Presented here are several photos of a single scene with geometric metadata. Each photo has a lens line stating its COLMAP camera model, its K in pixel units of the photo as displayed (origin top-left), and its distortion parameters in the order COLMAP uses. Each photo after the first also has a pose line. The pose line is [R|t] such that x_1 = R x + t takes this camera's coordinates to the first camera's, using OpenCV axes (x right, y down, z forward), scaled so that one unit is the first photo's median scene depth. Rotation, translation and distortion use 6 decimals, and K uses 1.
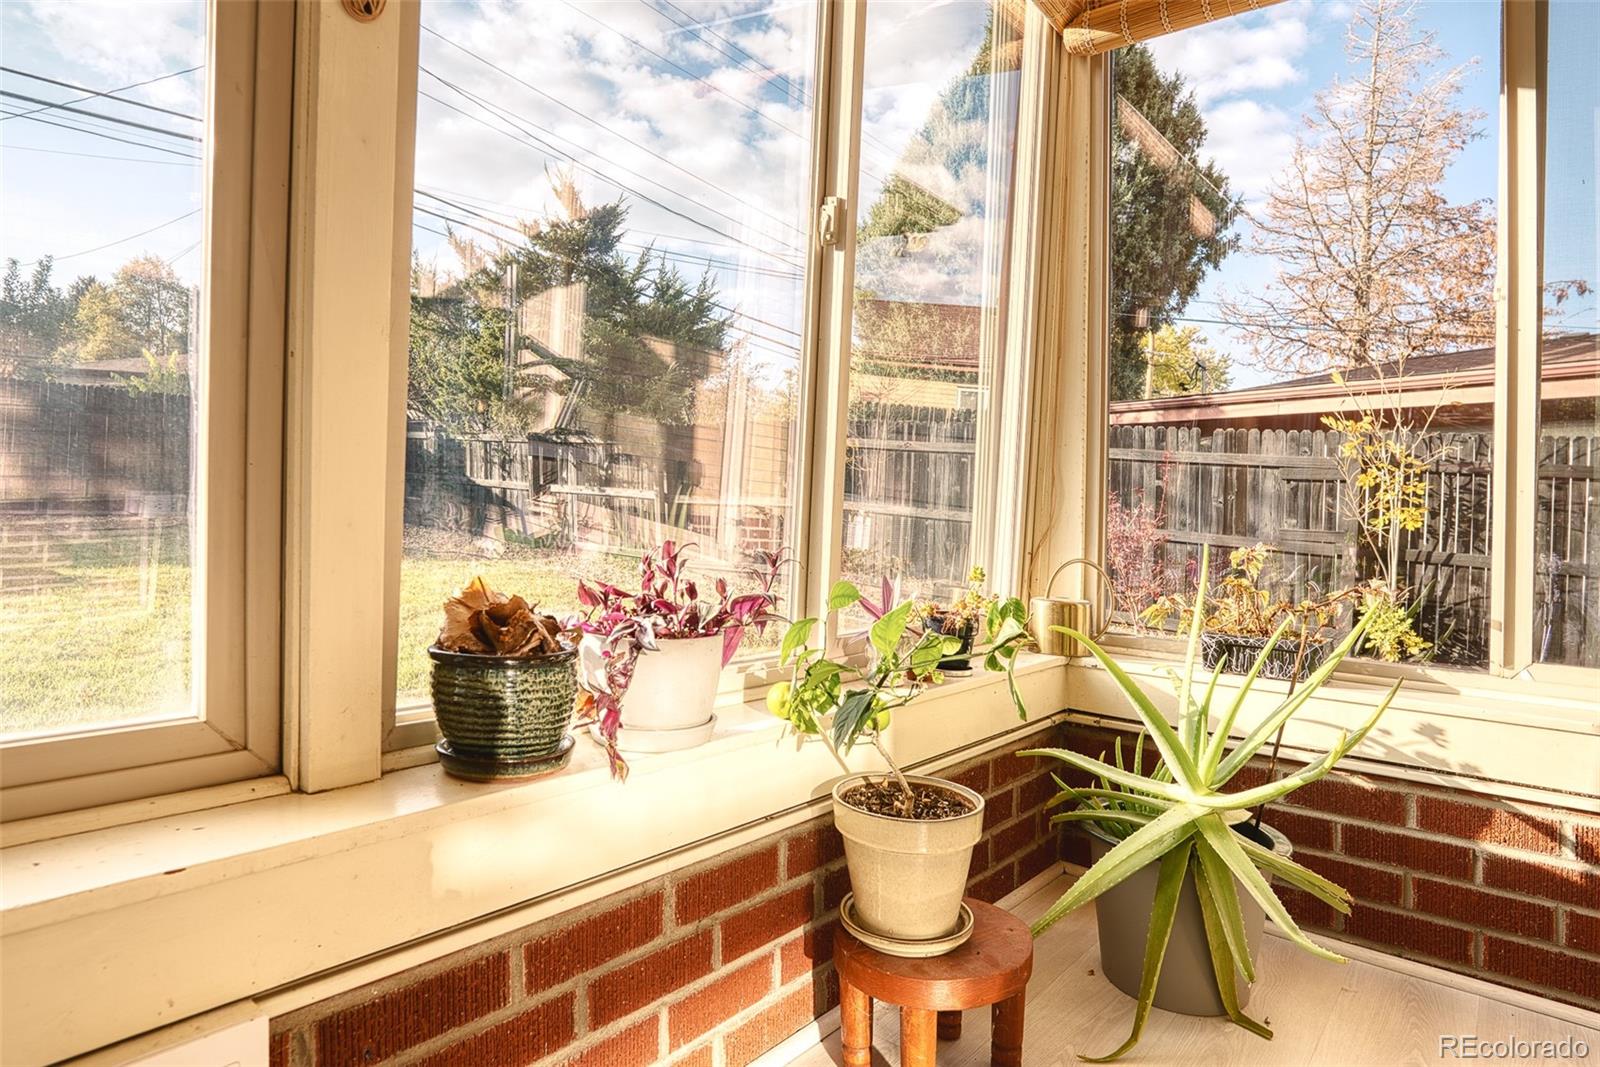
lens RADIAL K [[889.4, 0, 805.9], [0, 889.4, 513.6], [0, 0, 1]] dist [-0.016721, -0.001754]
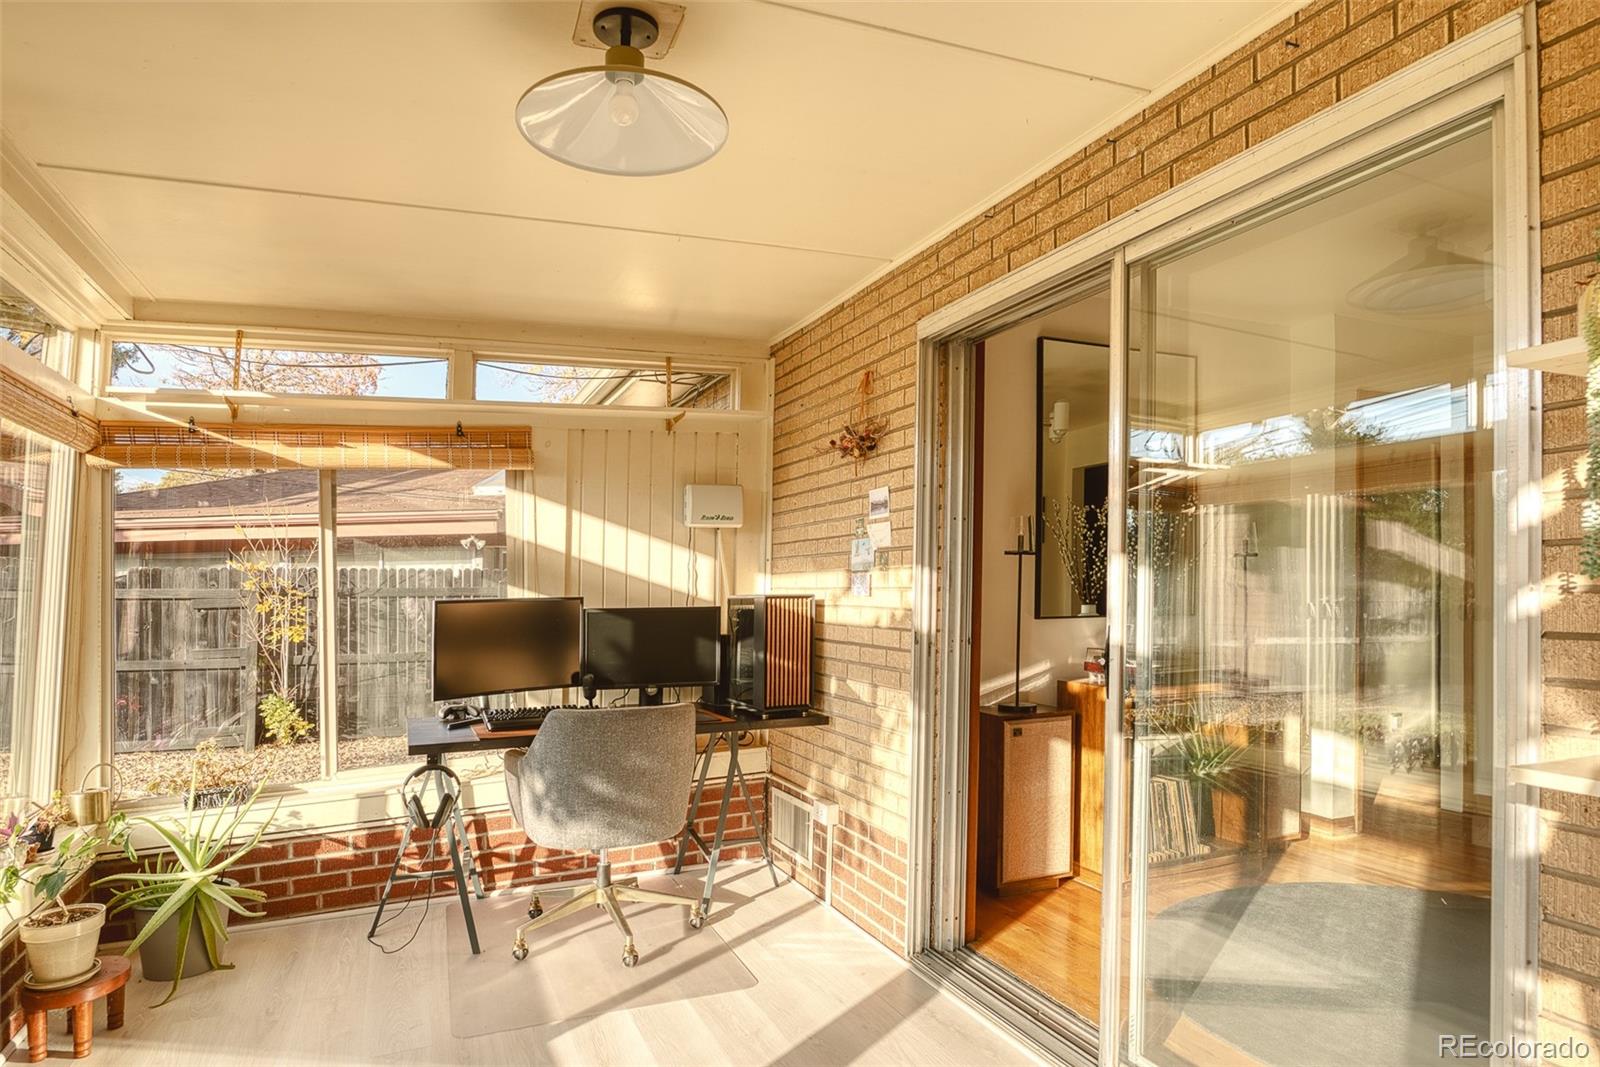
lens RADIAL K [[927.2, 0, 805.6], [0, 927.2, 517.0], [0, 0, 1]] dist [-0.019675, 0.000139]
pose [[0.453920, 0.010719, 0.890978, -0.802558], [0.038876, 0.998737, -0.031821, -0.382340], [-0.890194, 0.049082, 0.452931, -1.256130]]
